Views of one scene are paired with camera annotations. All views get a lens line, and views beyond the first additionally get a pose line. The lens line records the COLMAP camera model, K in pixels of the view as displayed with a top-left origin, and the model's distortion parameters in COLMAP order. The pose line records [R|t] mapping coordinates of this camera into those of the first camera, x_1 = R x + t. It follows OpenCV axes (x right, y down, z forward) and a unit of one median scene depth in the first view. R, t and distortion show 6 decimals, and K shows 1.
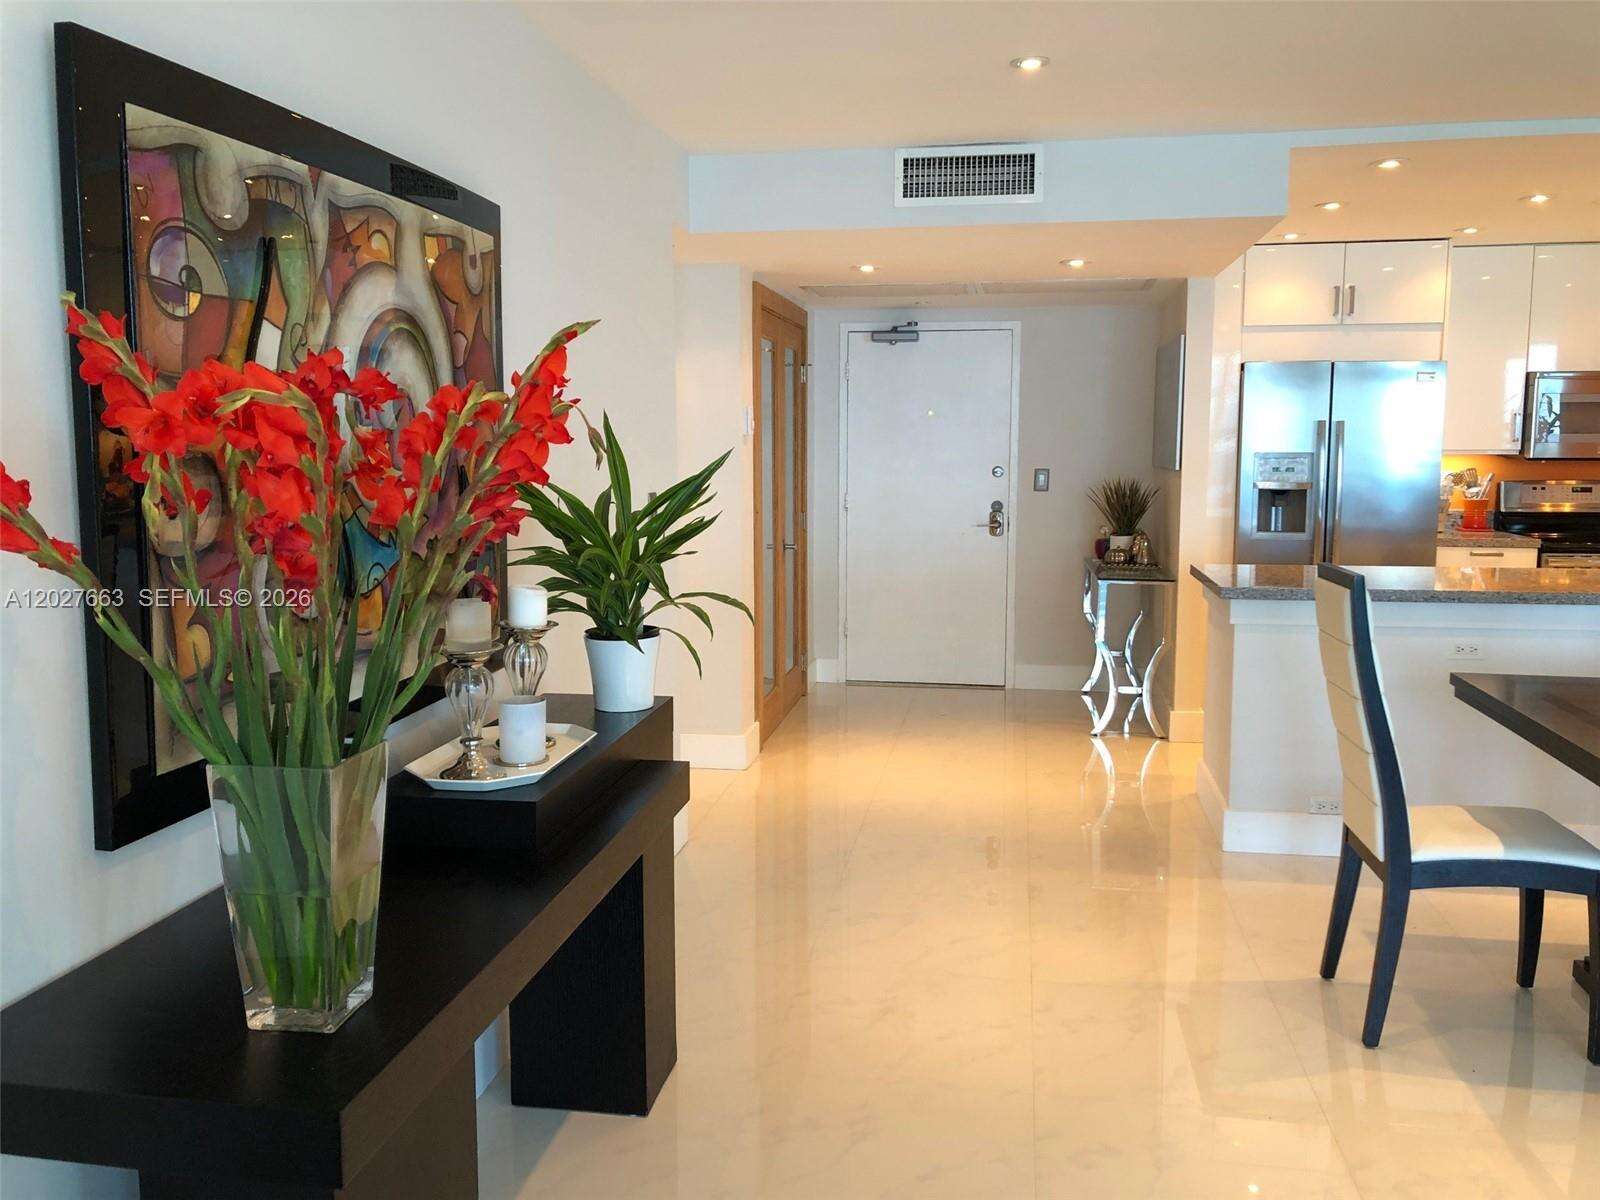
lens RADIAL K [[1316.8, 0, 800.0], [0, 1316.8, 600.0], [0, 0, 1]] dist [0.012335, 0.006714]
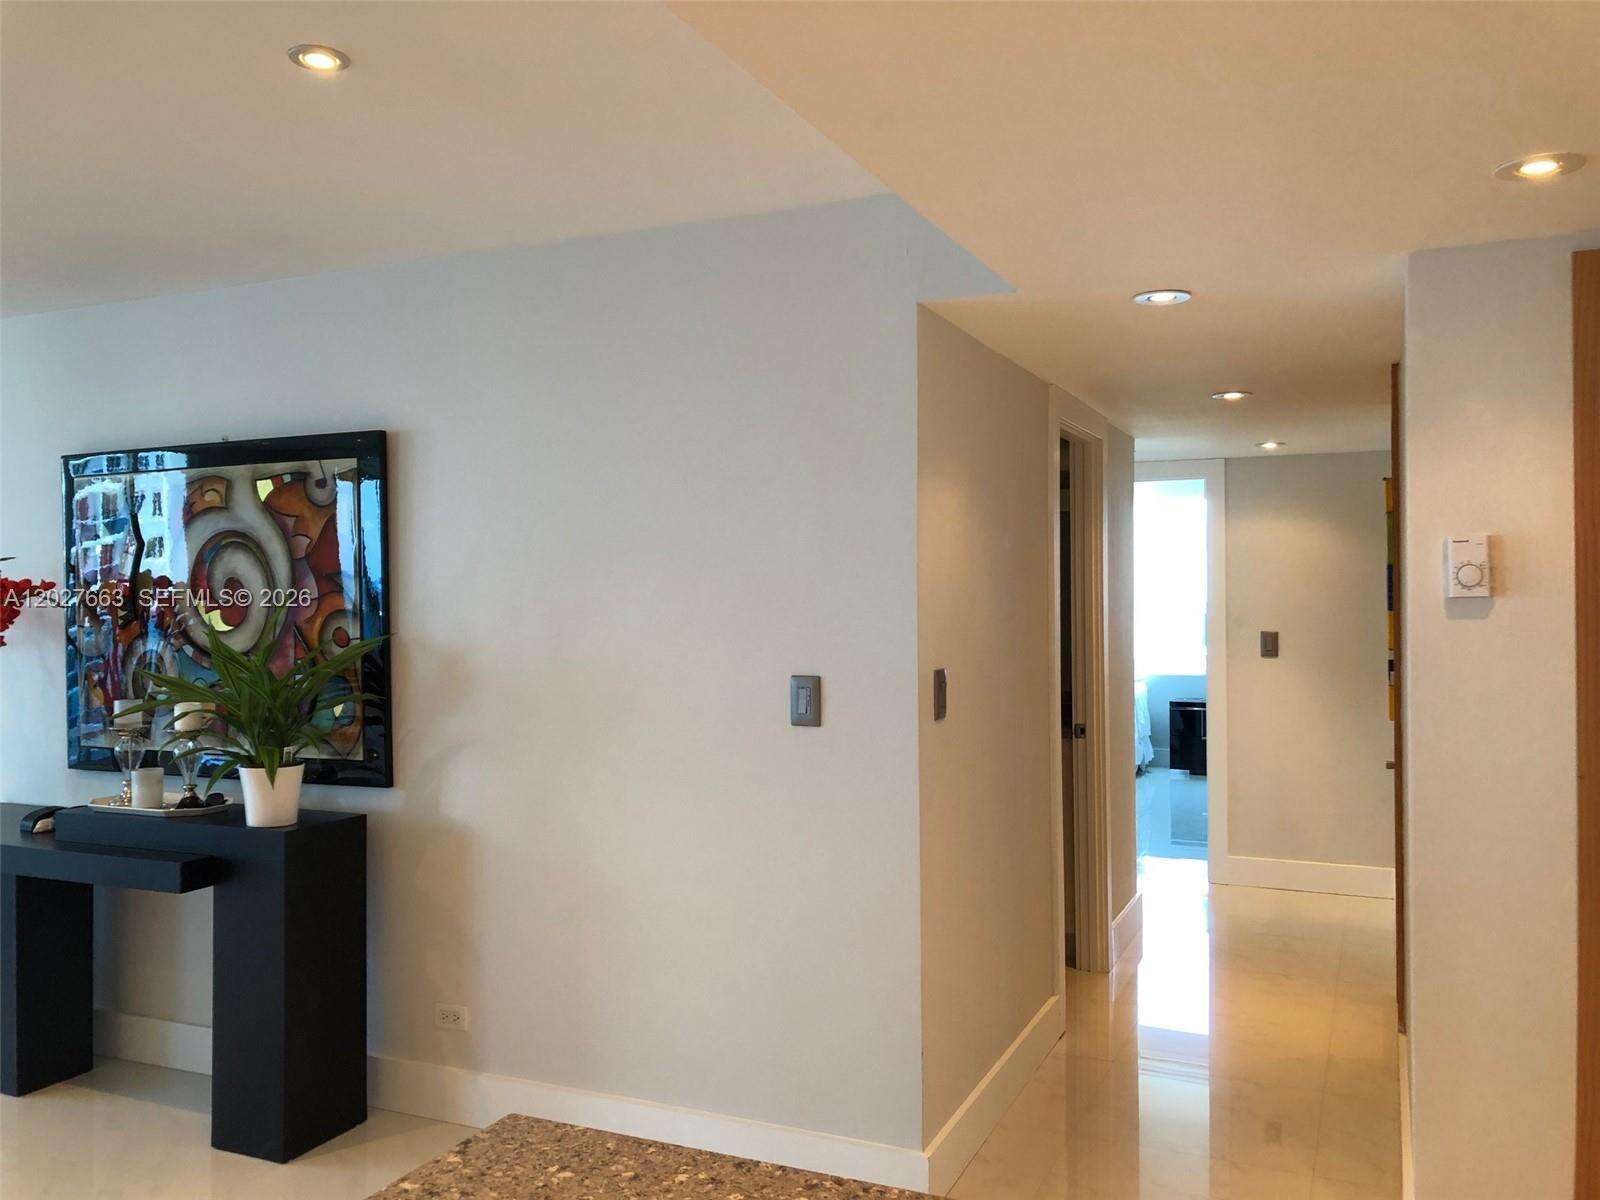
lens RADIAL K [[1316.8, 0, 800.0], [0, 1316.8, 600.0], [0, 0, 1]] dist [0.012335, 0.006714]
pose [[-0.258177, 0.007506, -0.966069, 1.064788], [-0.115015, 0.992619, 0.038449, -0.264920], [0.959227, 0.121039, -0.255408, 2.012400]]
